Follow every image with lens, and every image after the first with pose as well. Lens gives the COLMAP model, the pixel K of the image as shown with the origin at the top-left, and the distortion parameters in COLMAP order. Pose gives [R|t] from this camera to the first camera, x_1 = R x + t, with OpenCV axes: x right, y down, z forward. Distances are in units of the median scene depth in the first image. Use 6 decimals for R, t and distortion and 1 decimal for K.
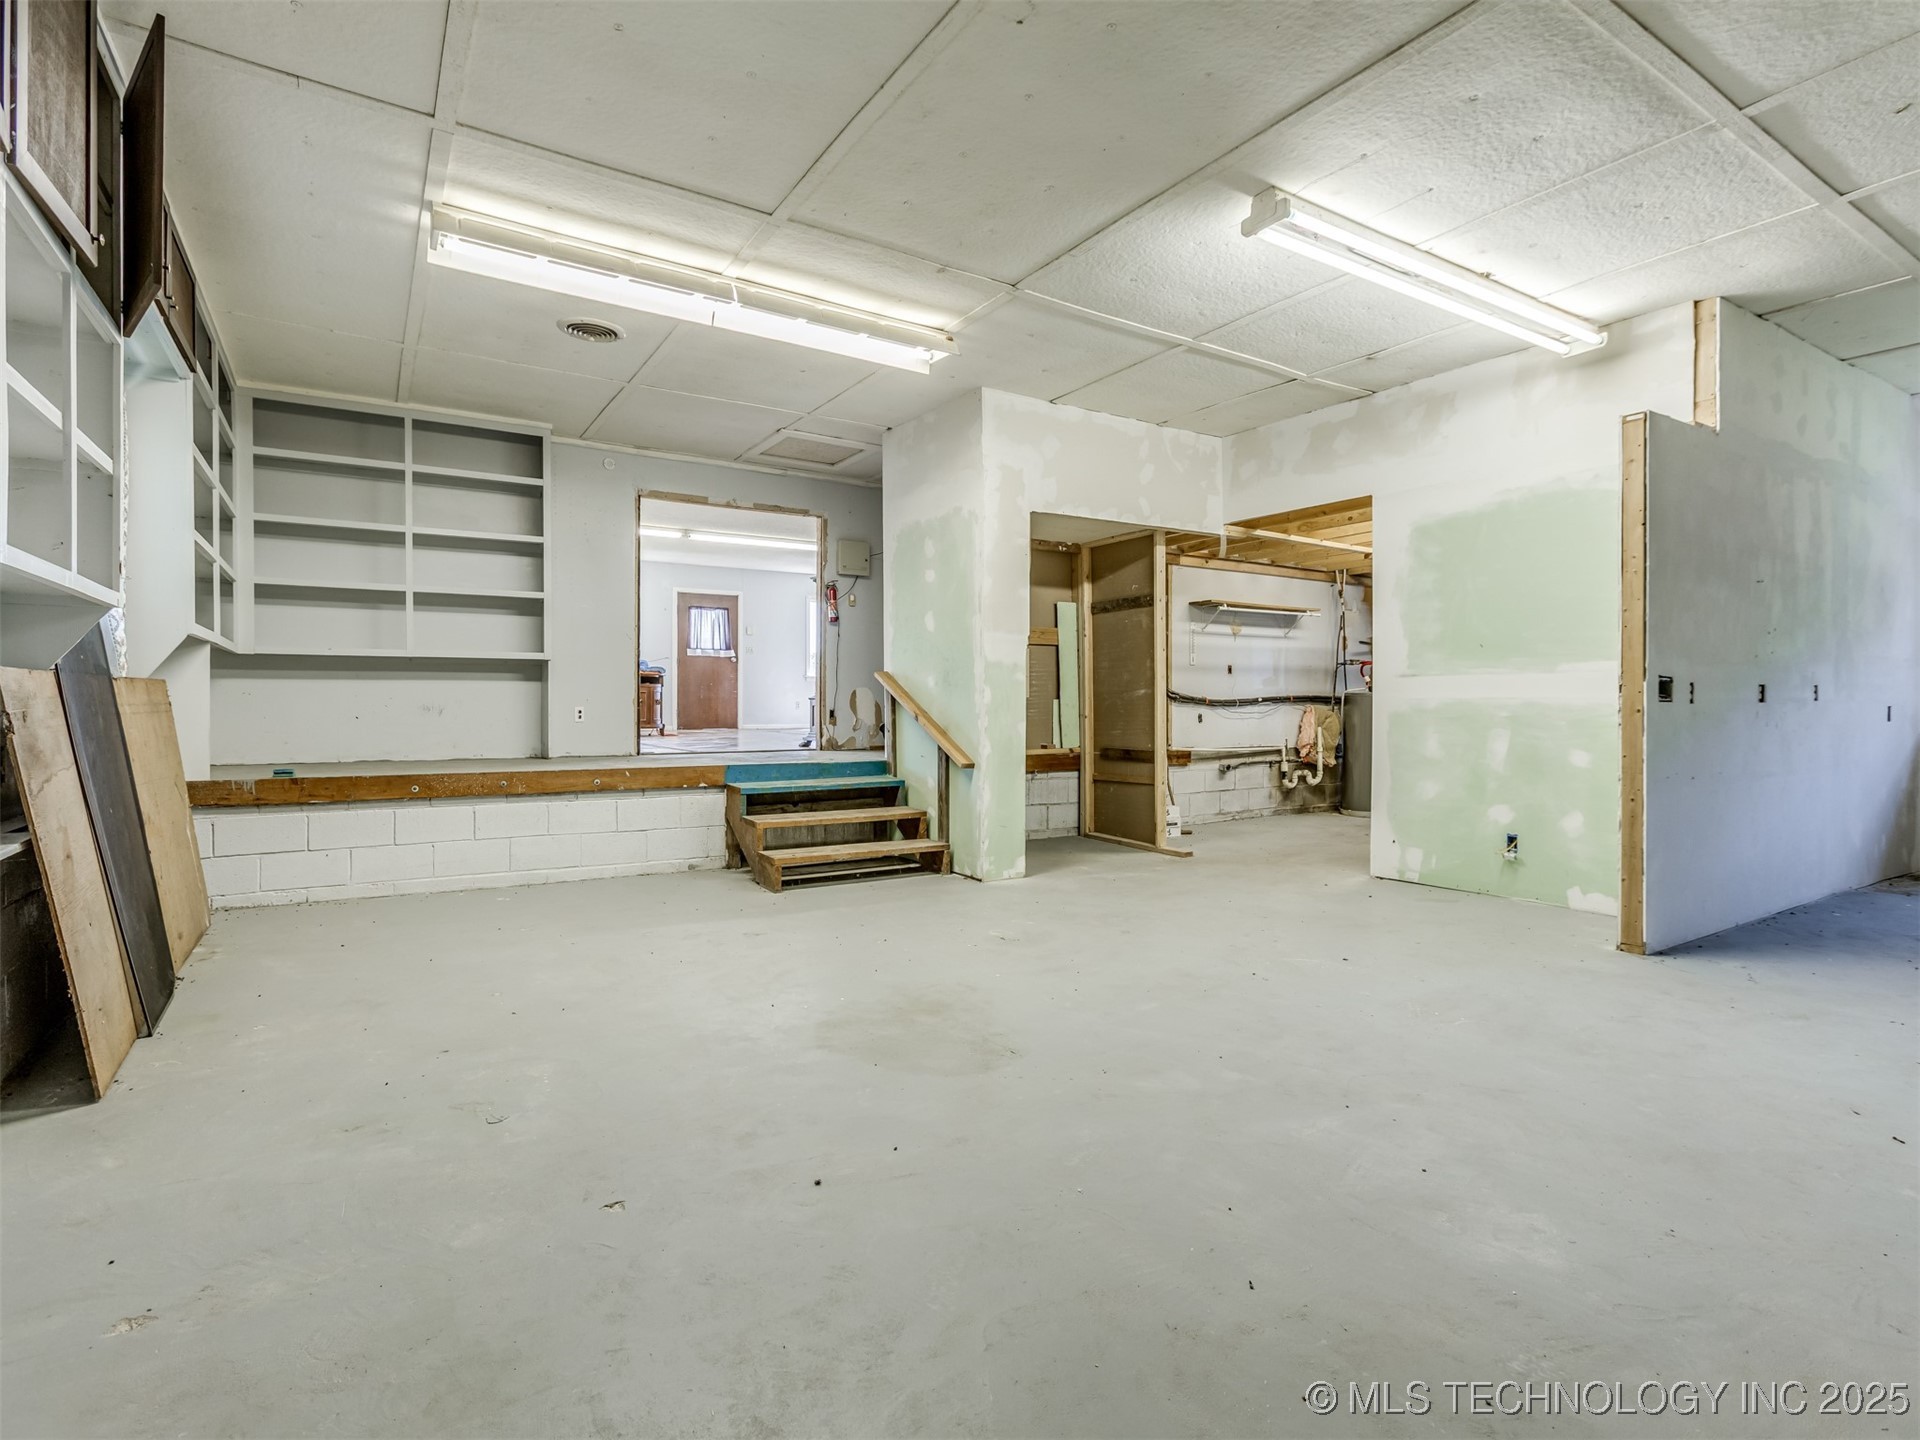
lens RADIAL K [[958.7, 0, 952.0], [0, 958.7, 706.7], [0, 0, 1]] dist [-0.023511, 0.000310]
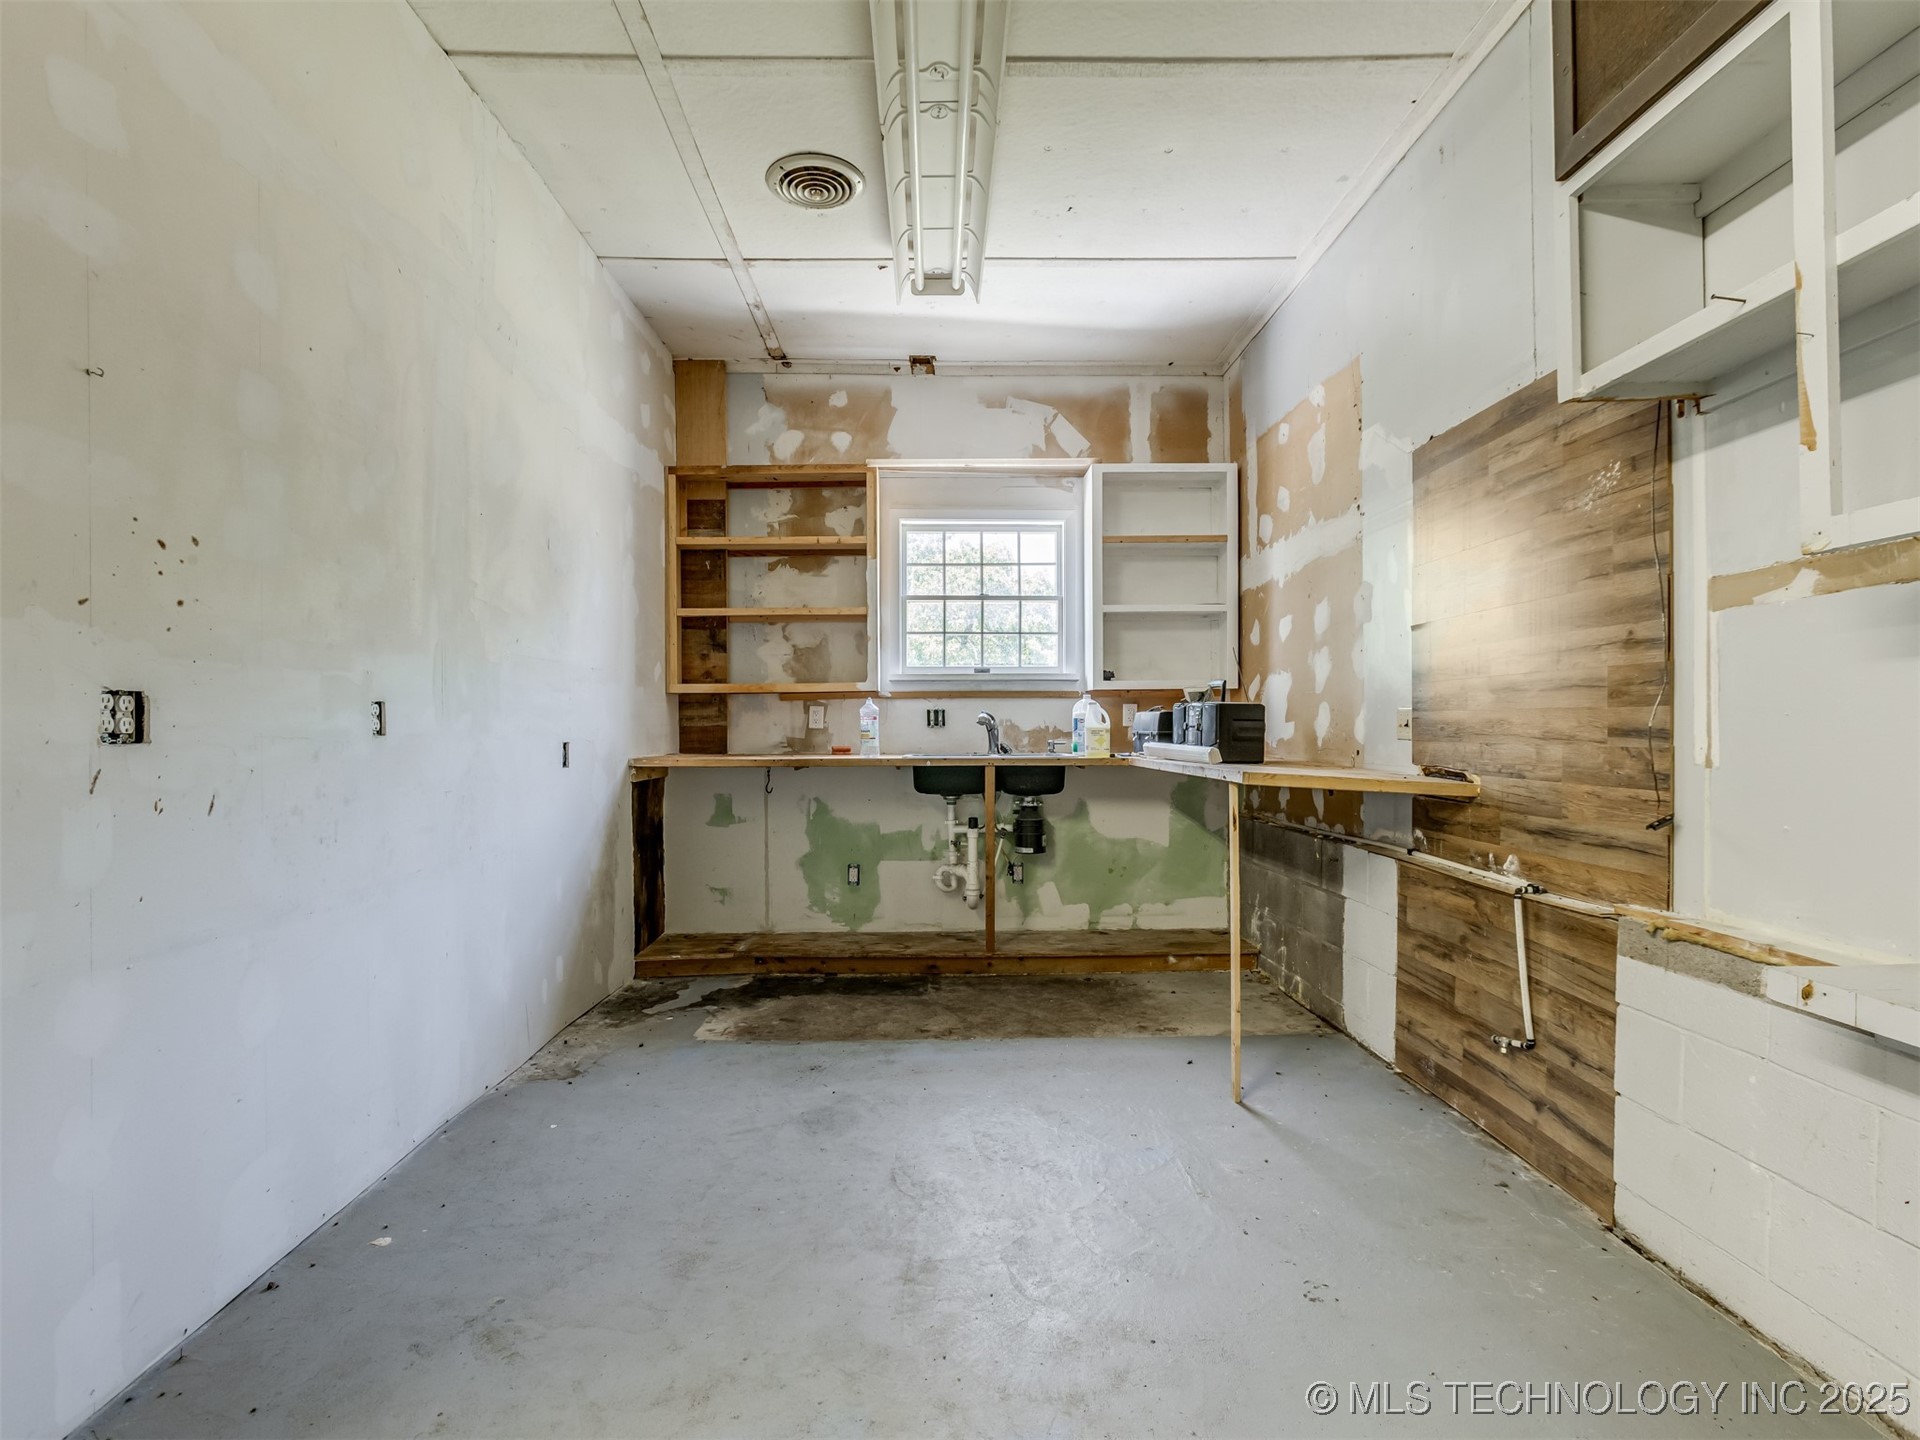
lens RADIAL K [[973.9, 0, 961.4], [0, 973.9, 738.2], [0, 0, 1]] dist [-0.028478, 0.030759]
pose [[0.507093, -0.008699, 0.861847, 0.587640], [0.006638, 0.999959, 0.006187, -0.004636], [-0.861866, 0.002583, 0.507130, 0.460411]]
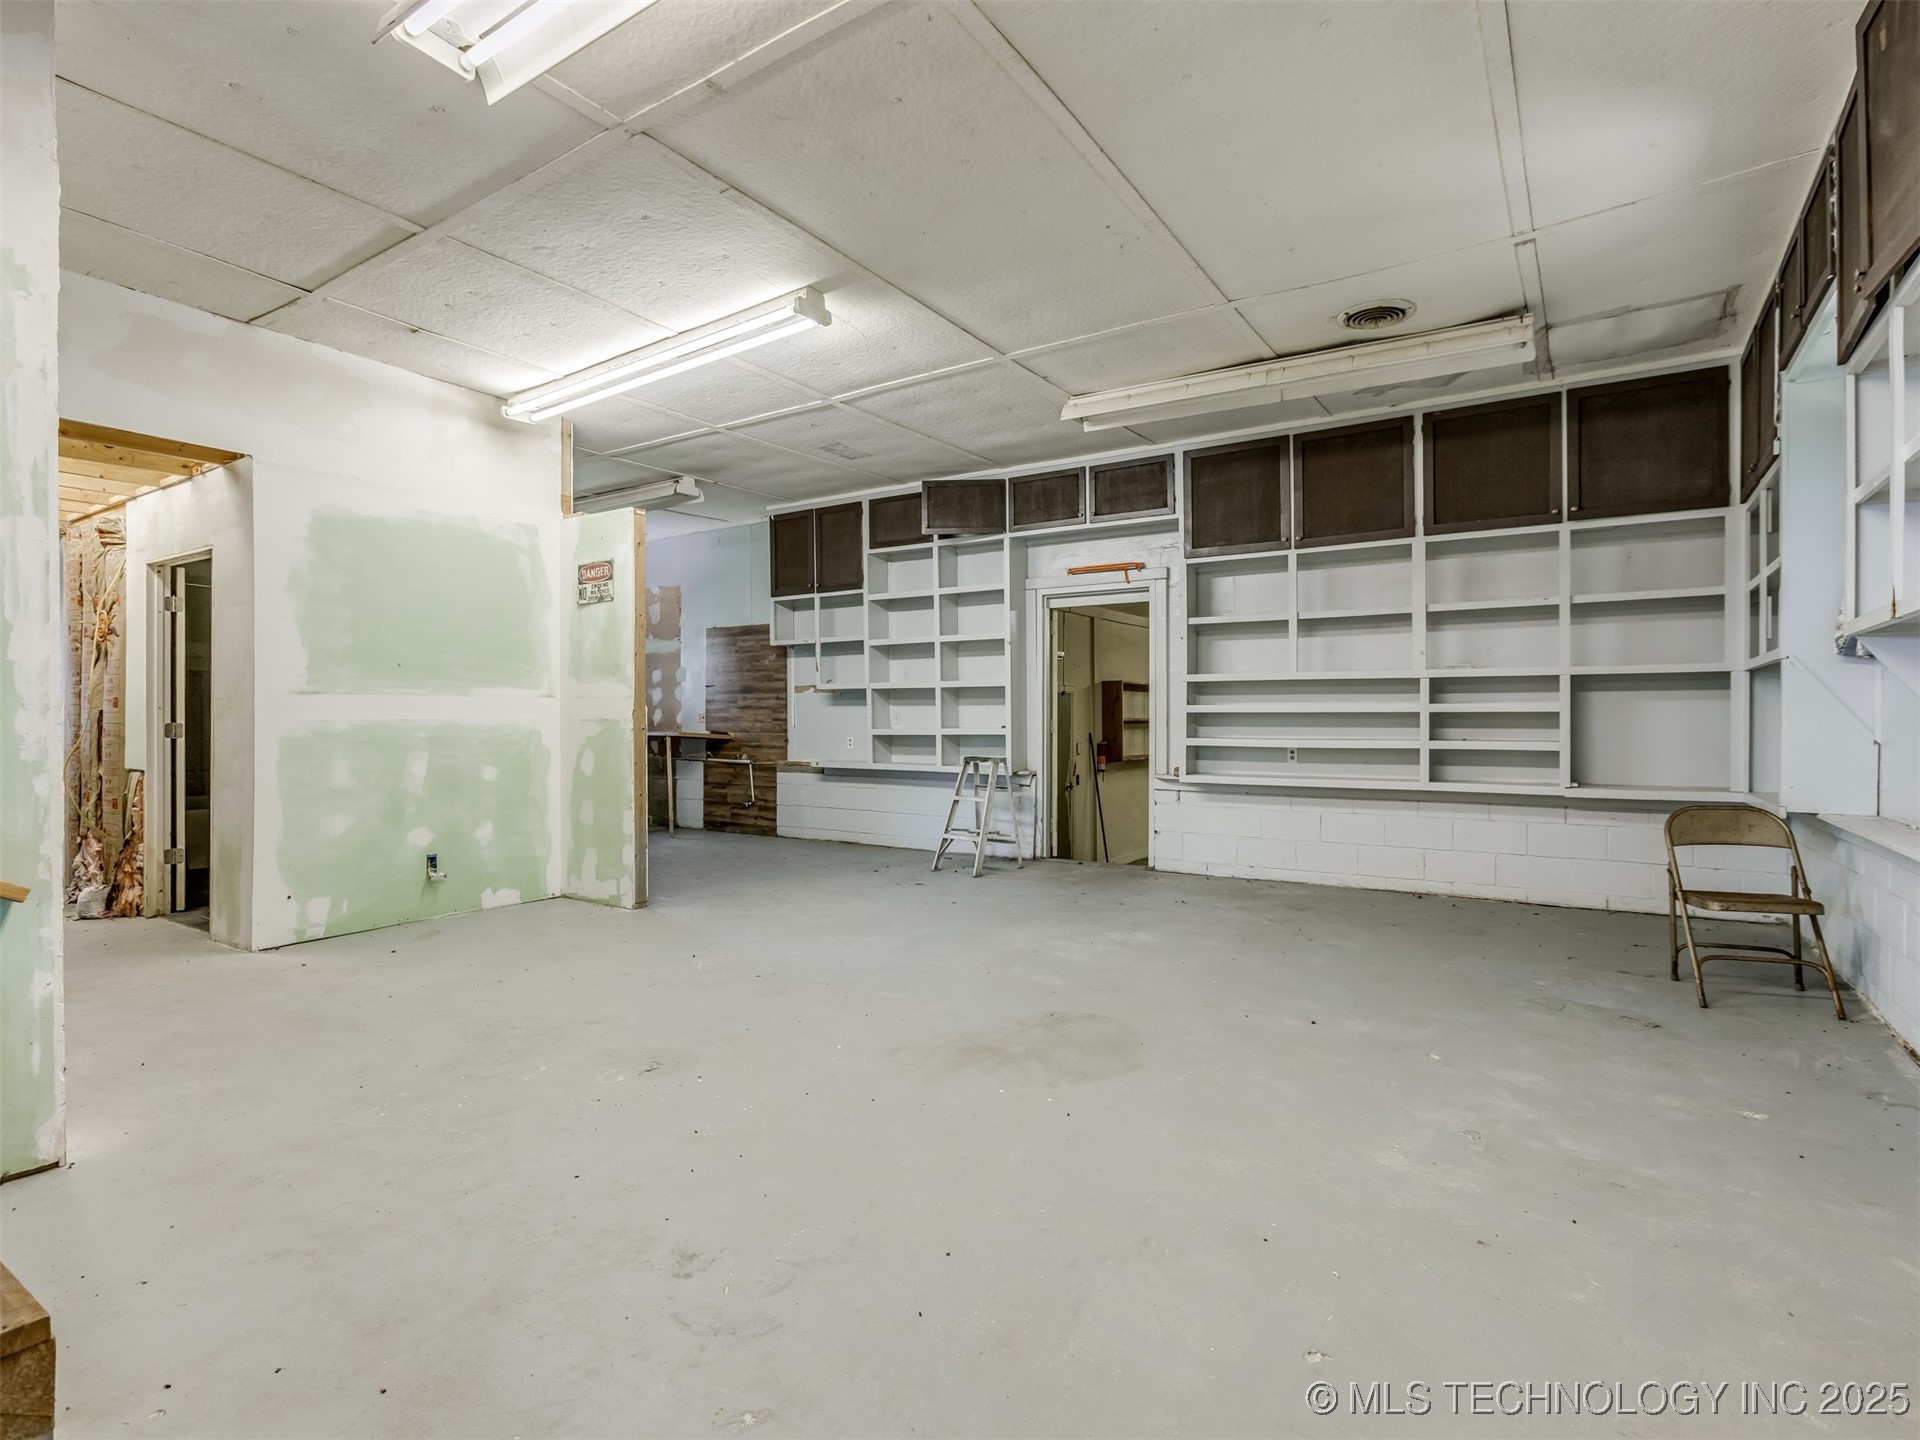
lens RADIAL K [[952.6, 0, 958.1], [0, 952.6, 718.1], [0, 0, 1]] dist [-0.016493, 0.000501]
pose [[-0.412849, -0.001143, 0.910799, -0.491837], [0.006273, 0.999972, 0.004098, -0.010068], [-0.910778, 0.007405, -0.412830, 0.800612]]
